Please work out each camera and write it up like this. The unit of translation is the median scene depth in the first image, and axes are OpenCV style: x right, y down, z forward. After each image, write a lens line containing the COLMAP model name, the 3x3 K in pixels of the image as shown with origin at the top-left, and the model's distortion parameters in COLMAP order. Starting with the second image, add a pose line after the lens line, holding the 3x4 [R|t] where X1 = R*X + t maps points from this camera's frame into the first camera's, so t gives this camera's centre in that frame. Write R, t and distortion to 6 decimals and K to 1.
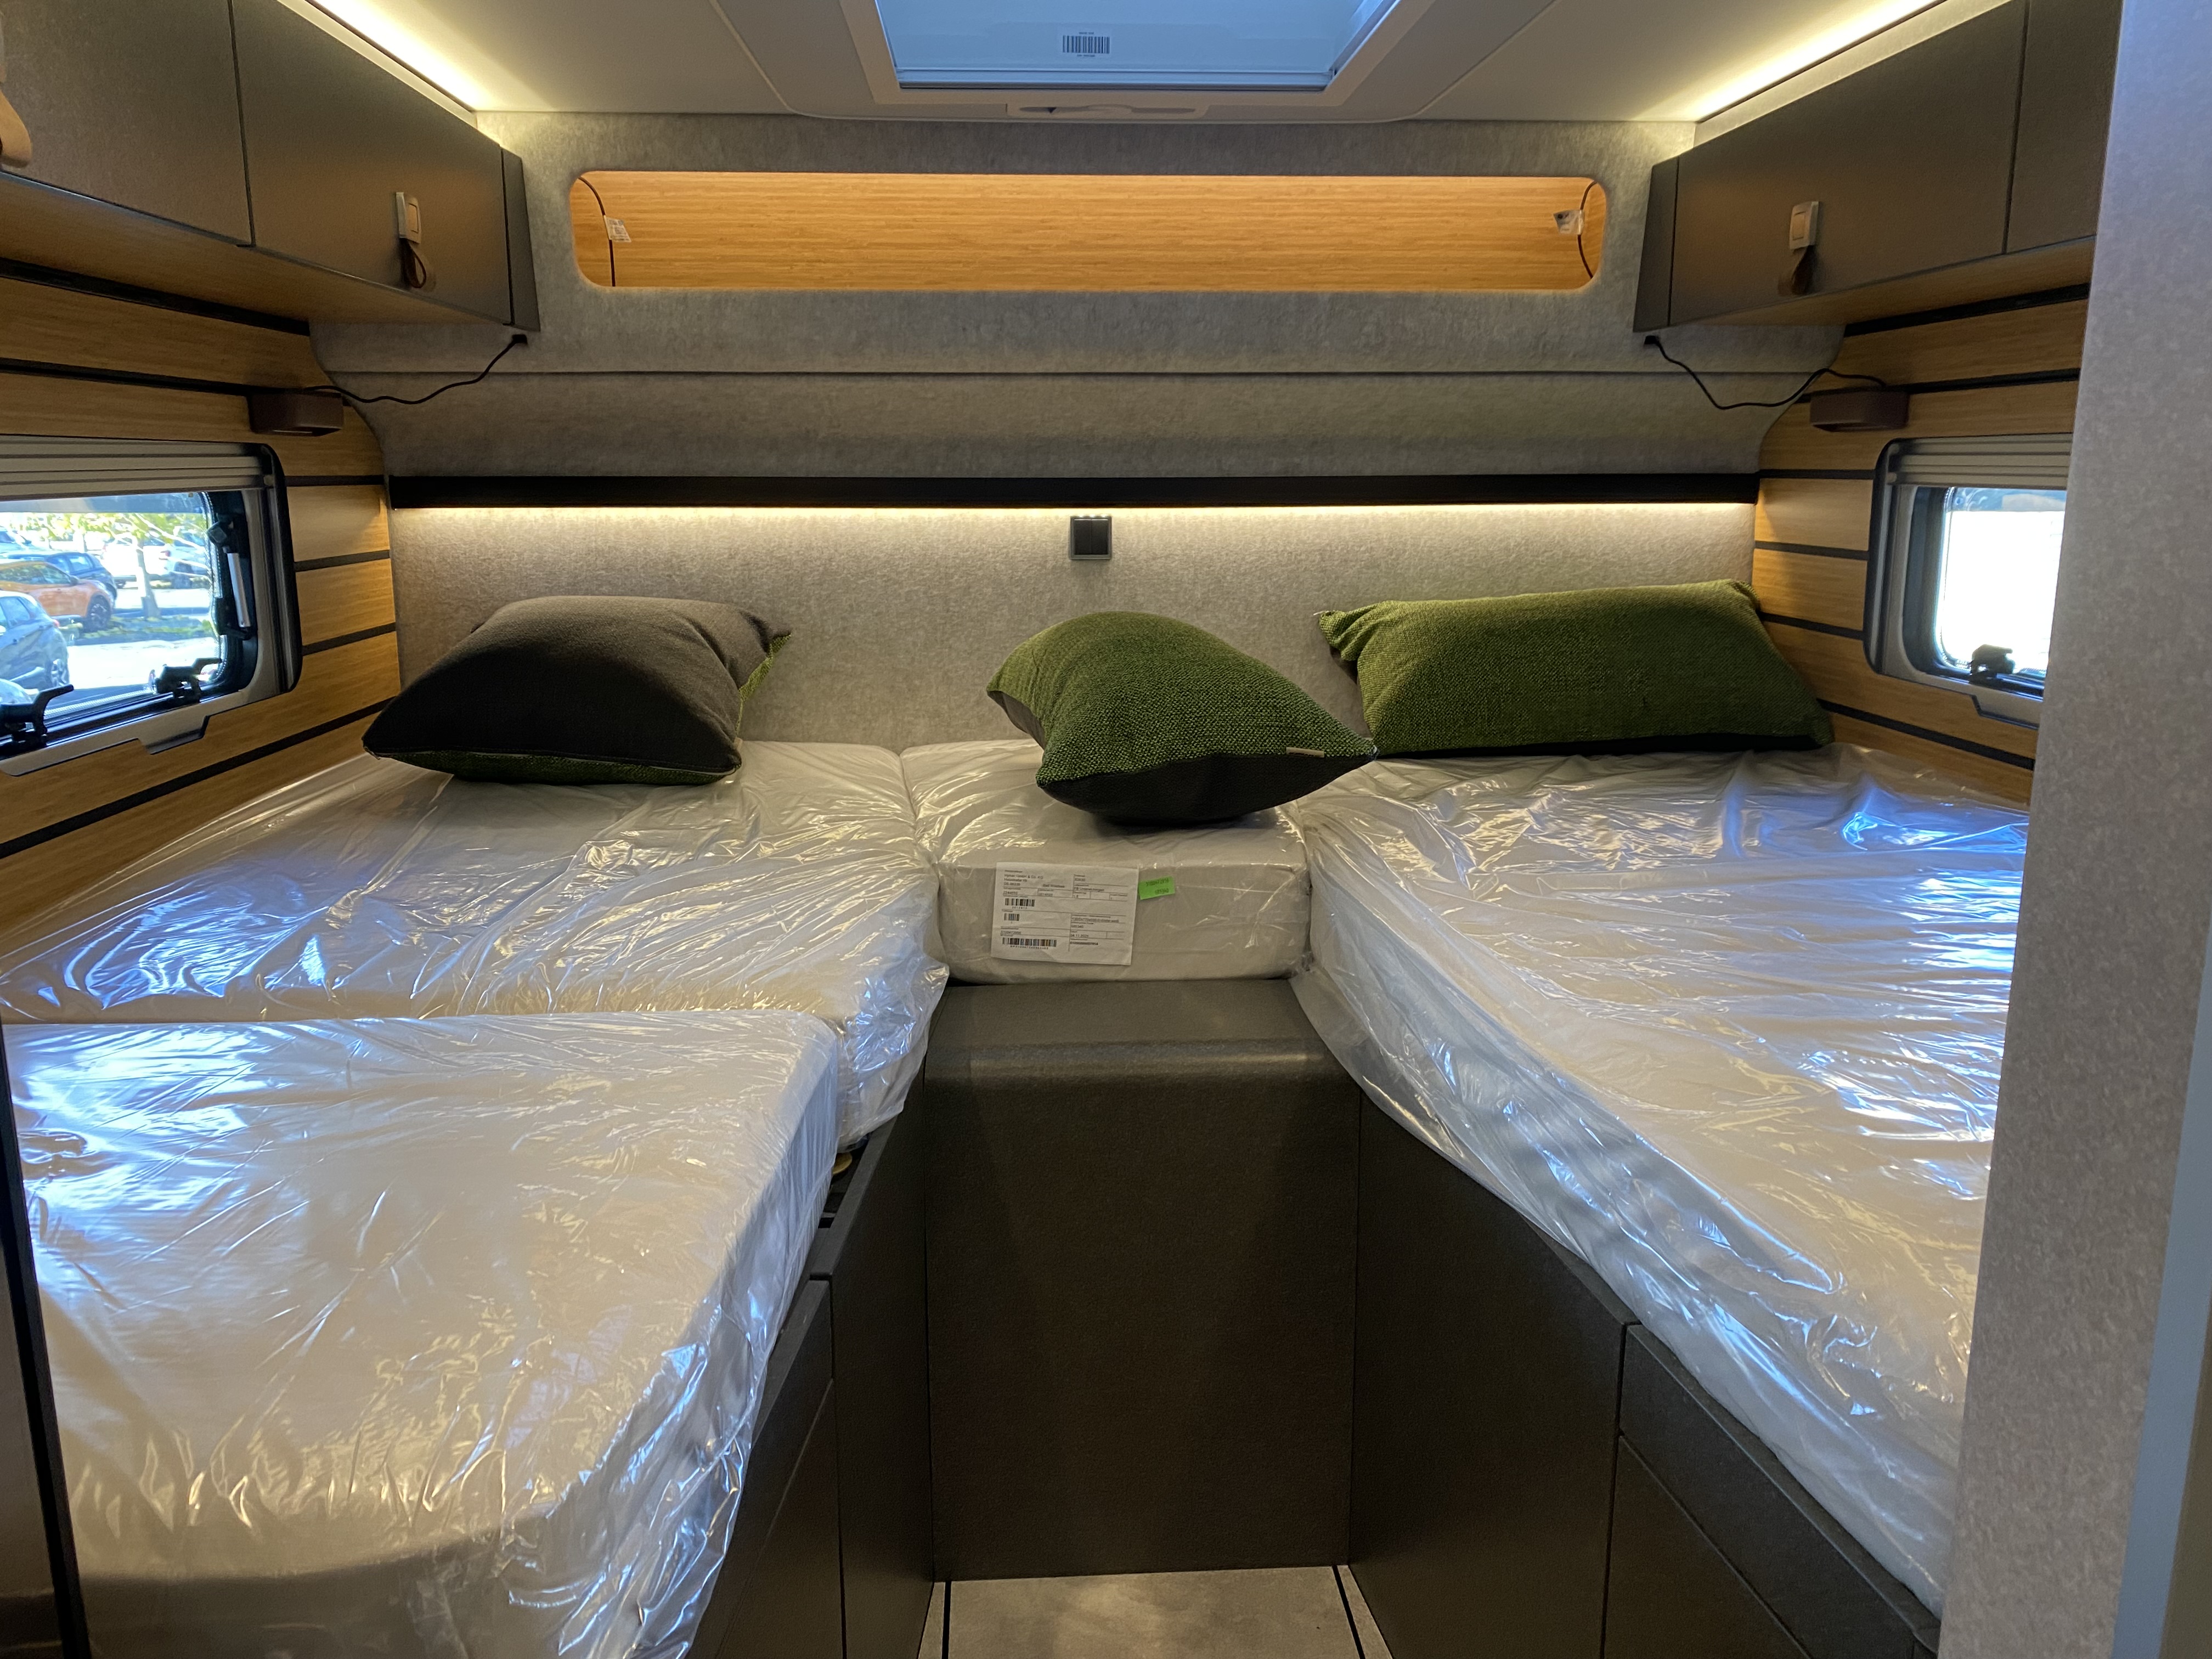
lens RADIAL K [[1700.4, 0, 1106.0], [0, 1700.4, 829.5], [0, 0, 1]] dist [0.028894, -0.012648]
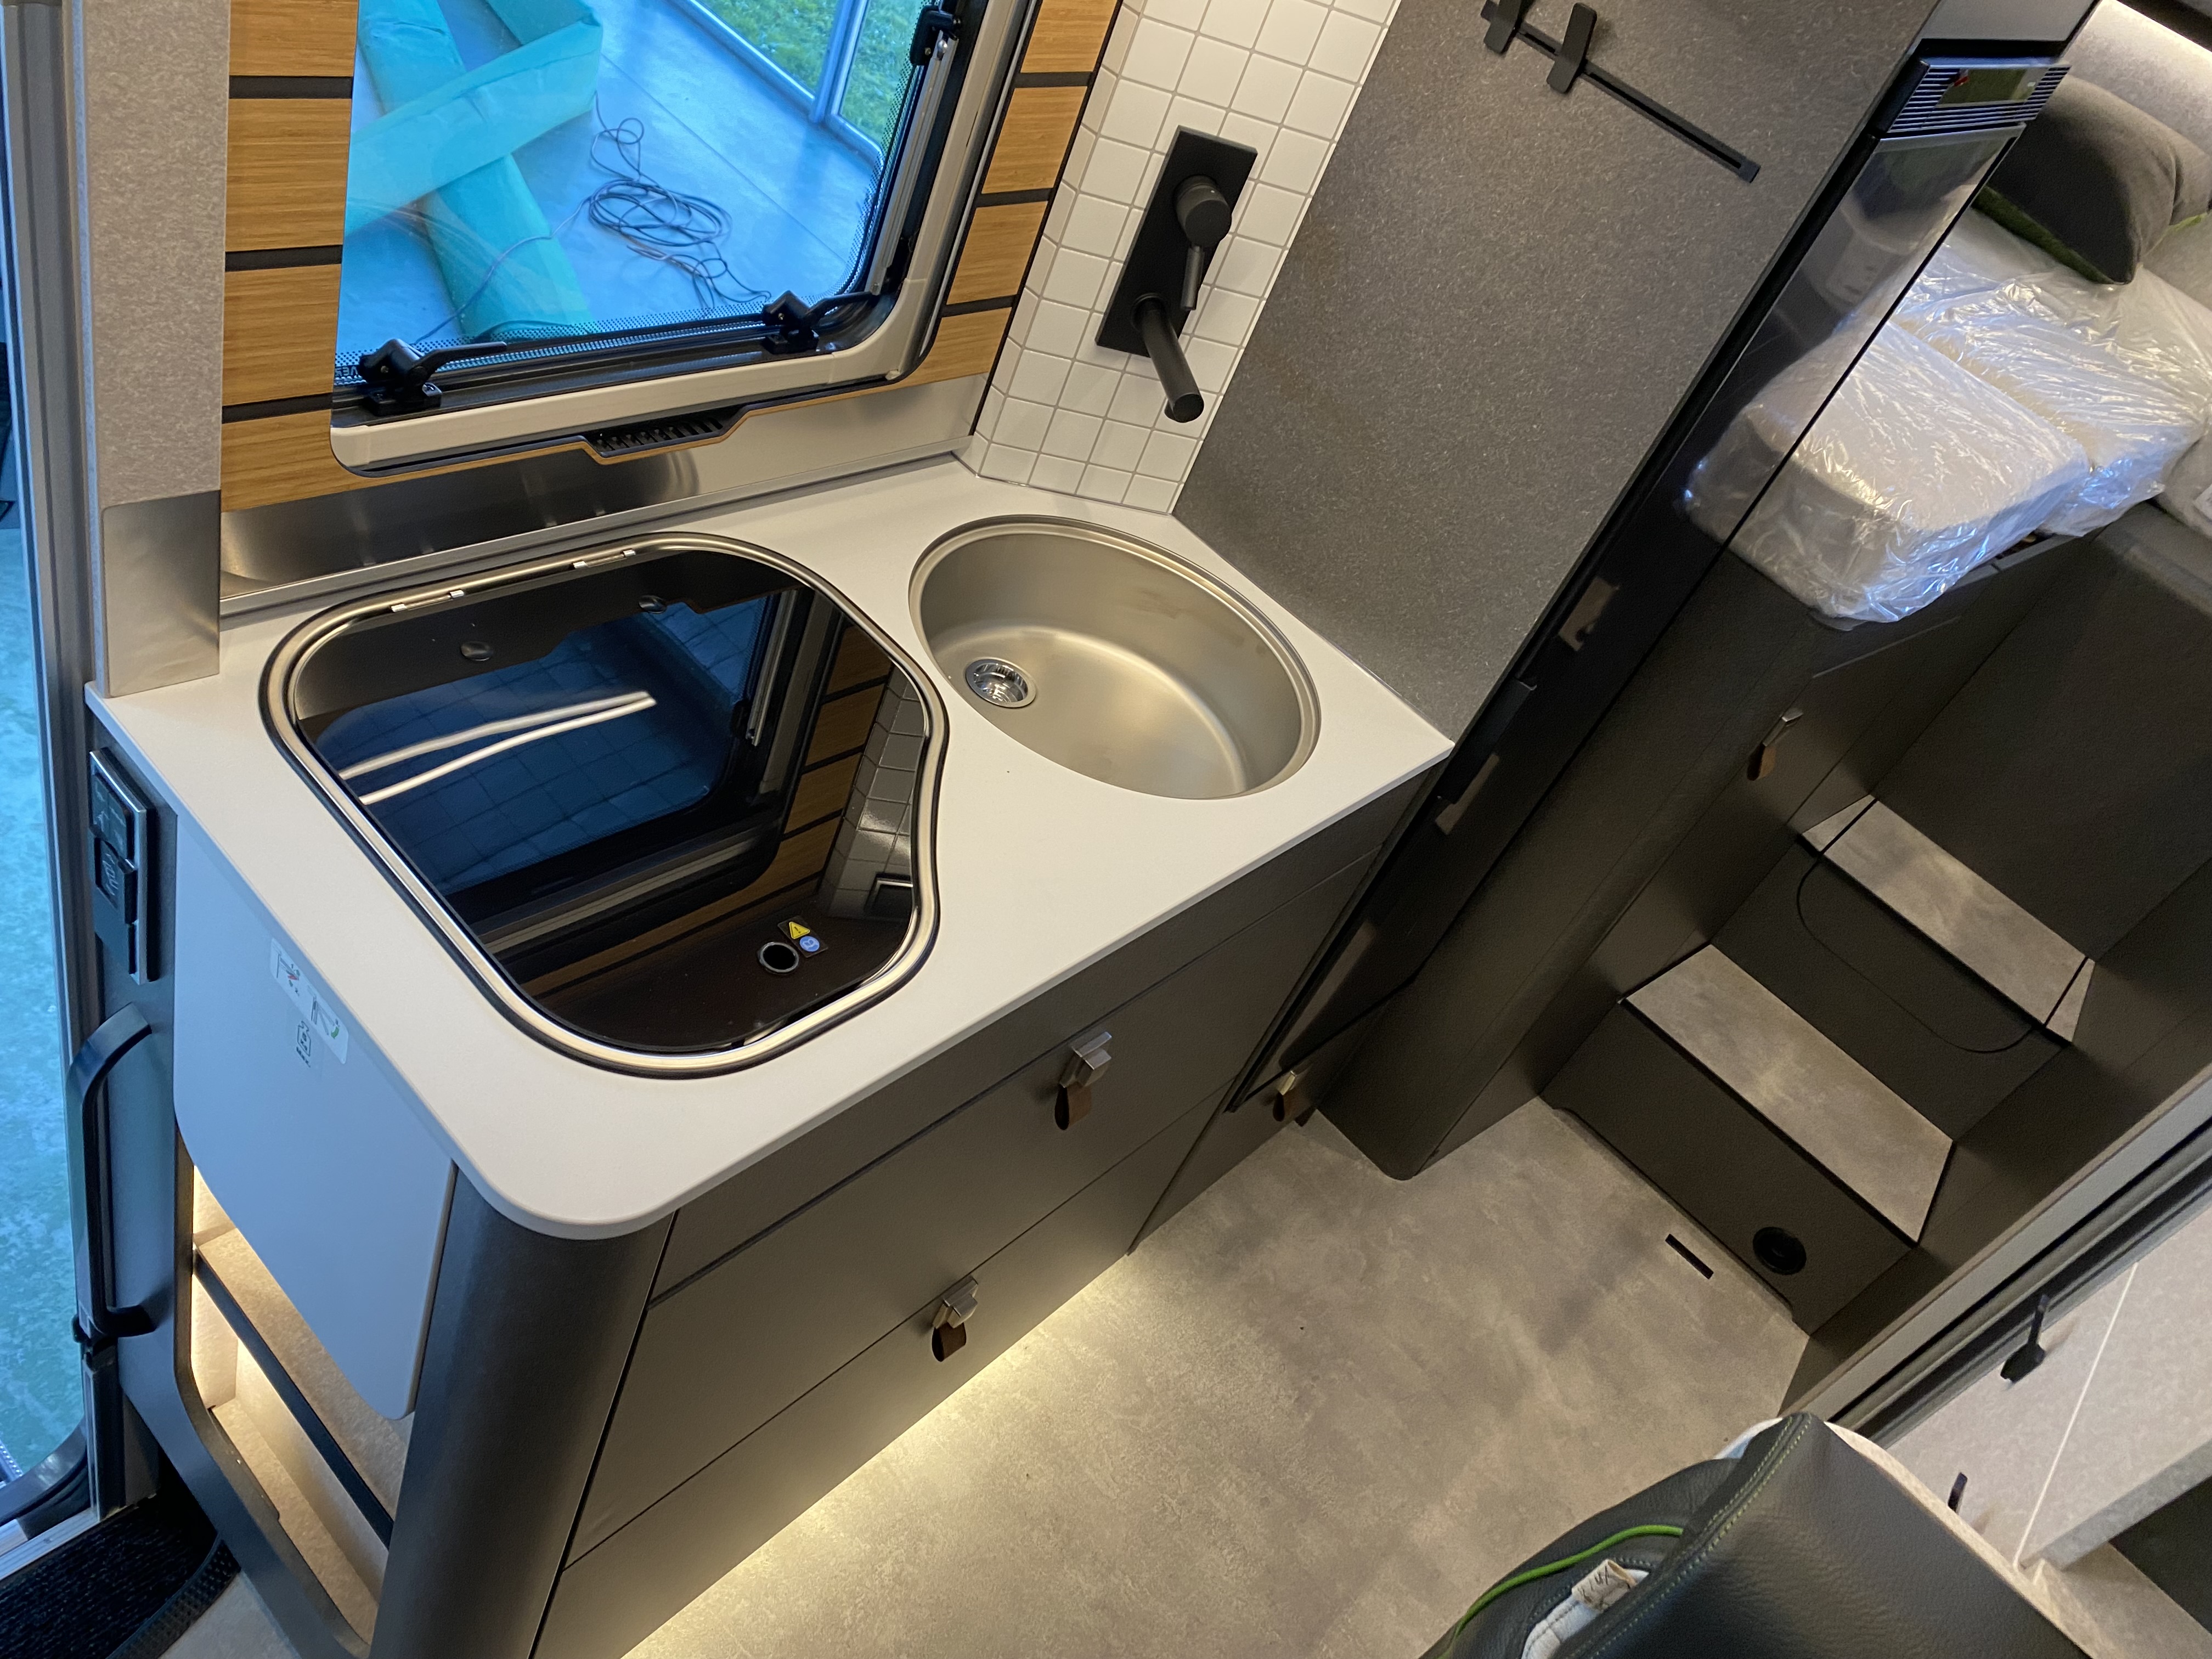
lens RADIAL K [[1700.4, 0, 1106.0], [0, 1700.4, 829.5], [0, 0, 1]] dist [0.028894, -0.012648]
pose [[0.655581, 0.656453, -0.373208, 0.052719], [-0.479397, 0.743674, 0.465970, 0.045239], [0.583432, -0.126566, 0.802240, -0.725157]]
